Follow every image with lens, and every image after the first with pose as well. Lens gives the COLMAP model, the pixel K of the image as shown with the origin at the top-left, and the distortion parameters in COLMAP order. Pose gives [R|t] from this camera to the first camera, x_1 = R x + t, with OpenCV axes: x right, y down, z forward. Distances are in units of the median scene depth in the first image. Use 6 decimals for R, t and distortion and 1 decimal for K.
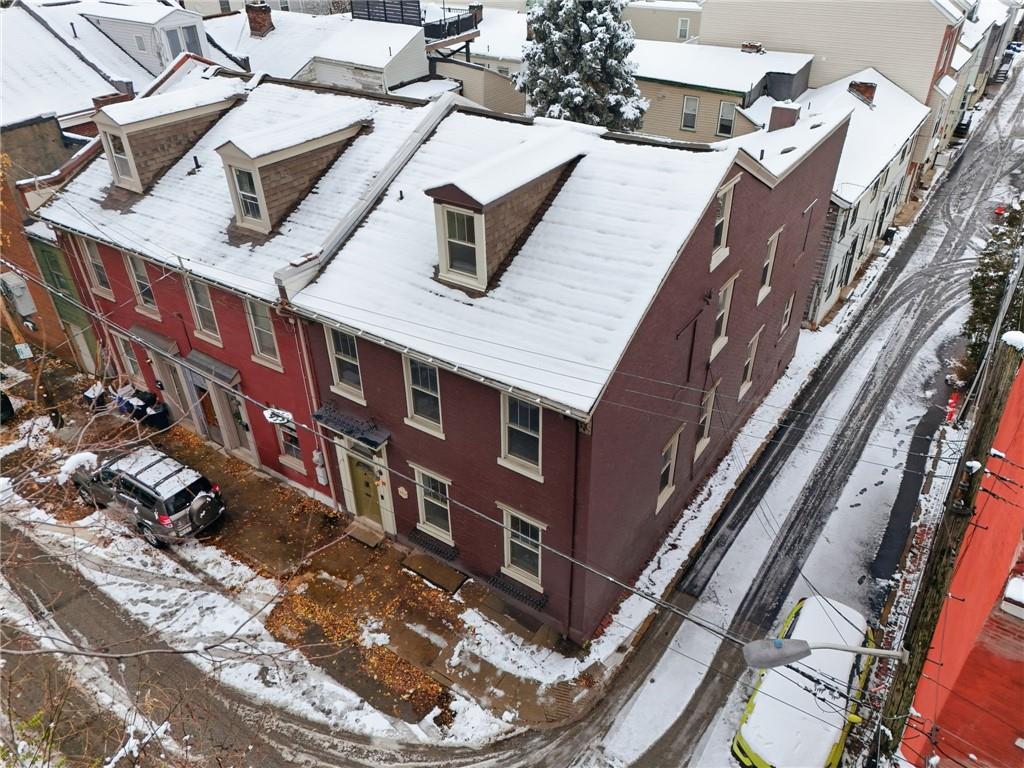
lens RADIAL K [[756.9, 0, 512.0], [0, 756.9, 384.0], [0, 0, 1]] dist [0.031714, 0.001092]
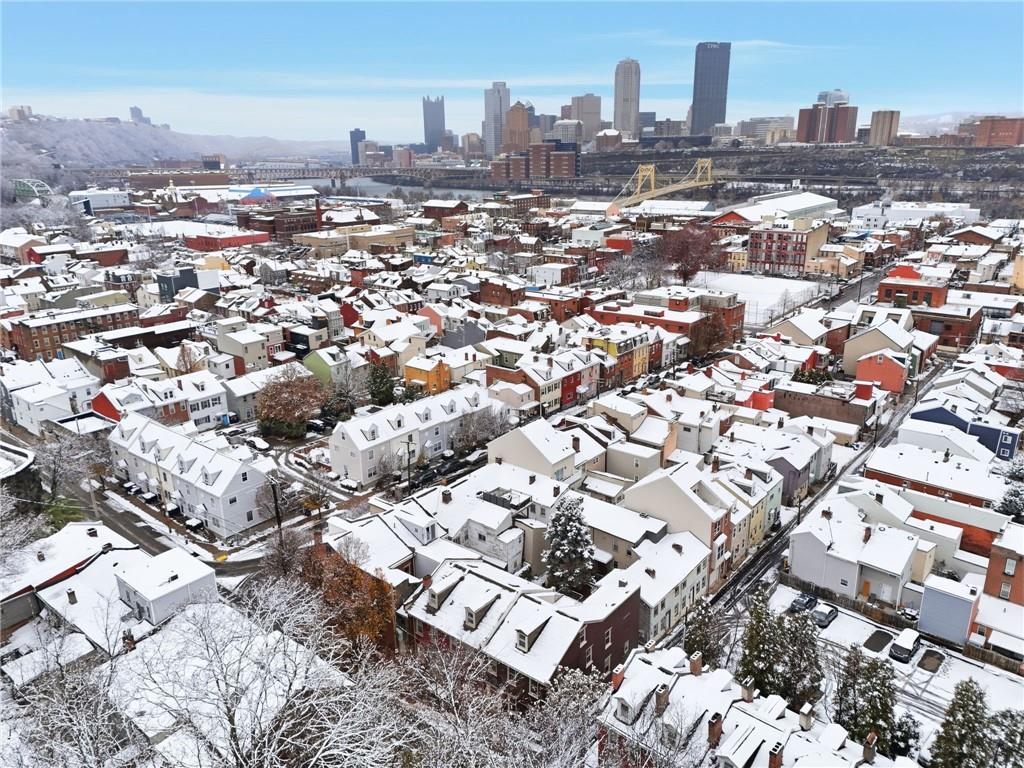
lens RADIAL K [[733.8, 0, 512.0], [0, 733.8, 384.0], [0, 0, 1]] dist [0.094936, 0.000366]
pose [[0.996359, 0.023468, -0.081964, 0.096296], [-0.045784, 0.958268, -0.282183, -0.192547], [0.071921, 0.284908, 0.955853, -1.770828]]
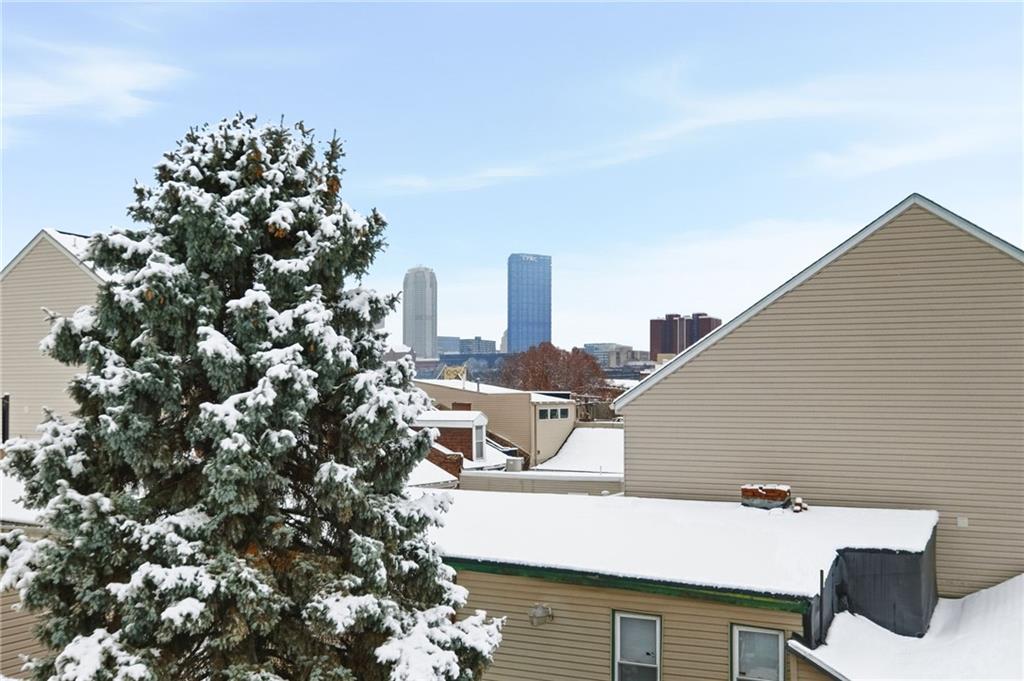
lens RADIAL K [[1074.8, 0, 514.1], [0, 1074.8, 400.4], [0, 0, 1]] dist [-0.001482, -0.001672]
pose [[0.988982, 0.016872, 0.147069, 0.138476], [0.068409, 0.828948, -0.555126, -0.241950], [-0.131278, 0.559071, 0.818661, 0.692082]]
